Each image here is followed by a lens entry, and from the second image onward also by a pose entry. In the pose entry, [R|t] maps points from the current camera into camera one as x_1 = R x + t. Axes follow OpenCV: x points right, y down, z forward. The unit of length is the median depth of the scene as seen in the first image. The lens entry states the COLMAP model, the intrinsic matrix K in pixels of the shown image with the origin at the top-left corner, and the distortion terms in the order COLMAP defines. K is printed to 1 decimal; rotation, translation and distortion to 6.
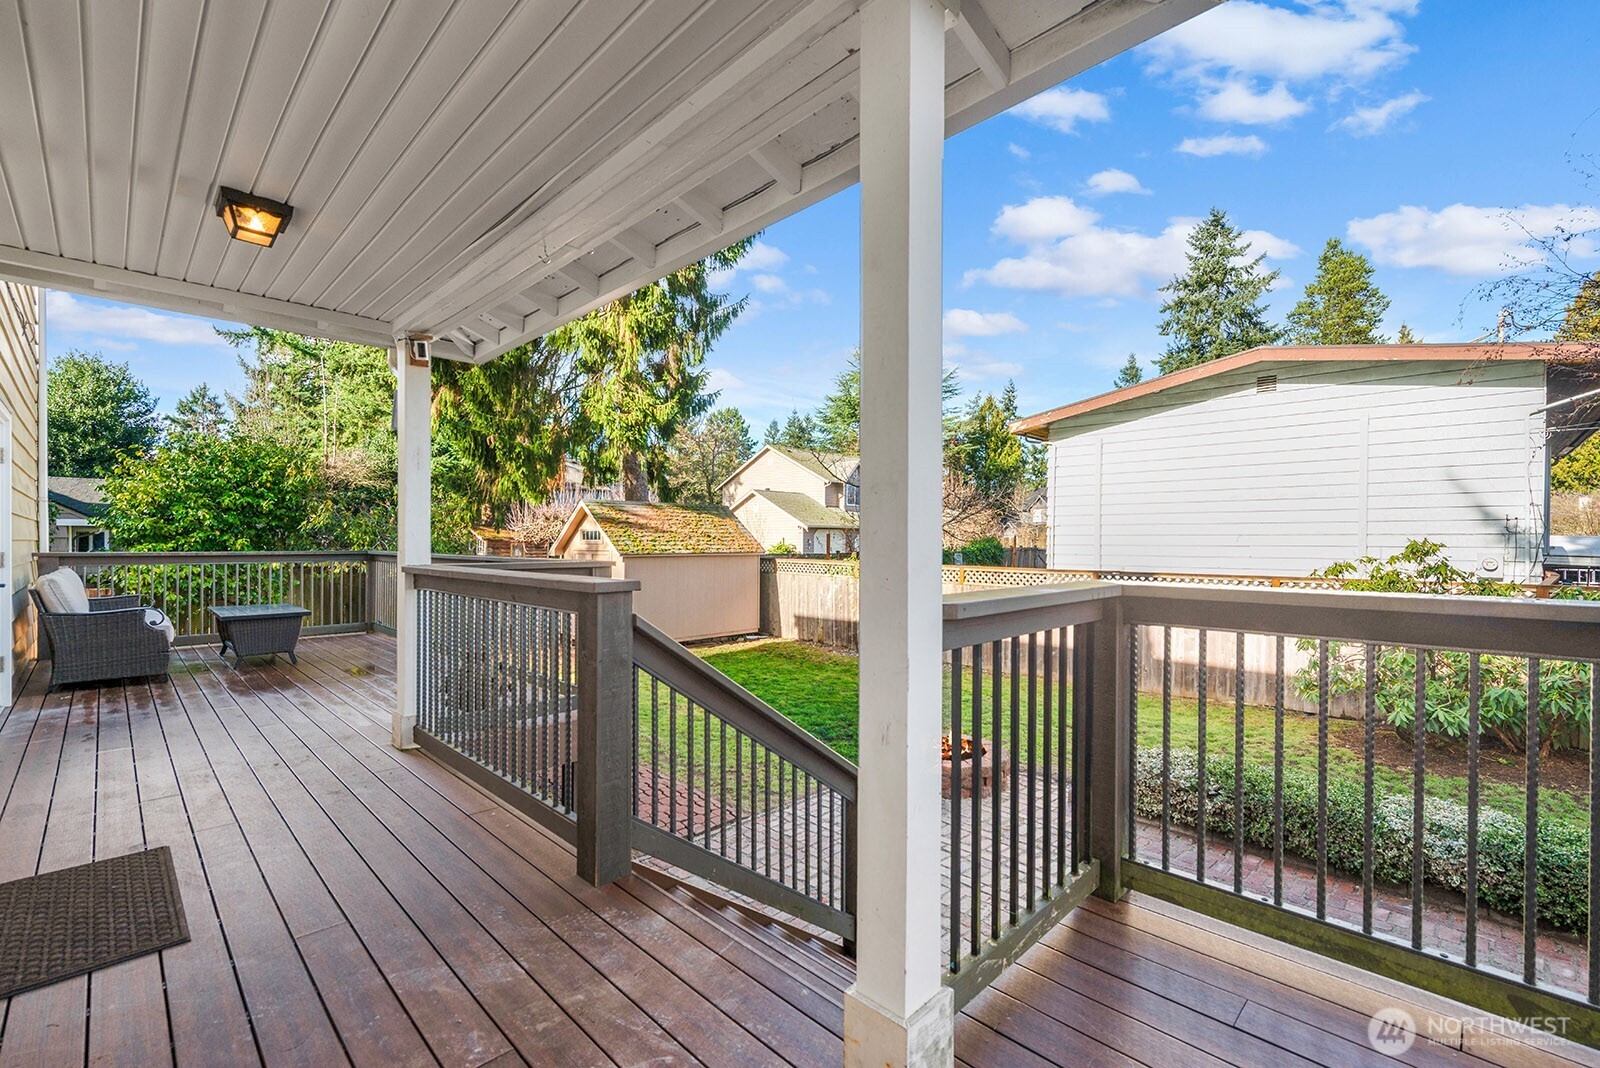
lens RADIAL K [[686.1, 0, 795.3], [0, 686.1, 541.3], [0, 0, 1]] dist [0.015521, 0.000186]
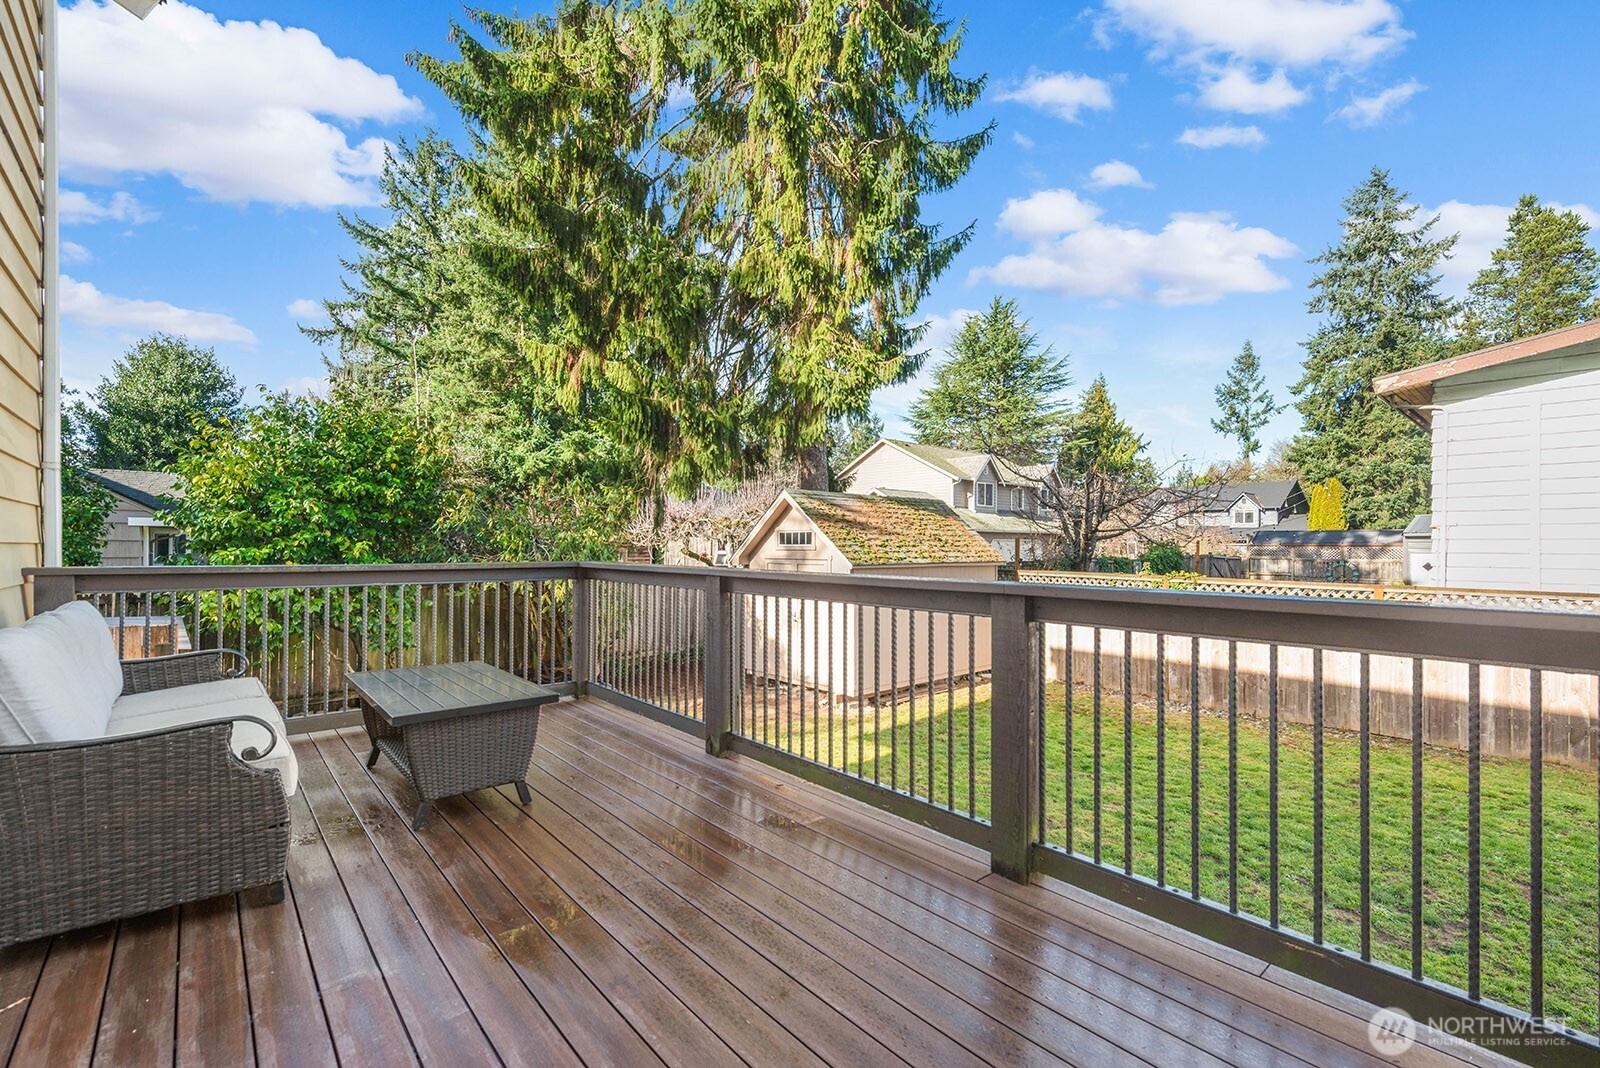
lens RADIAL K [[695.7, 0, 800.8], [0, 695.7, 543.4], [0, 0, 1]] dist [0.016904, -0.000894]
pose [[0.997542, 0.000979, -0.070060, -0.208715], [-0.001274, 0.999990, -0.004171, 0.000188], [0.070056, 0.004250, 0.997534, 0.222749]]
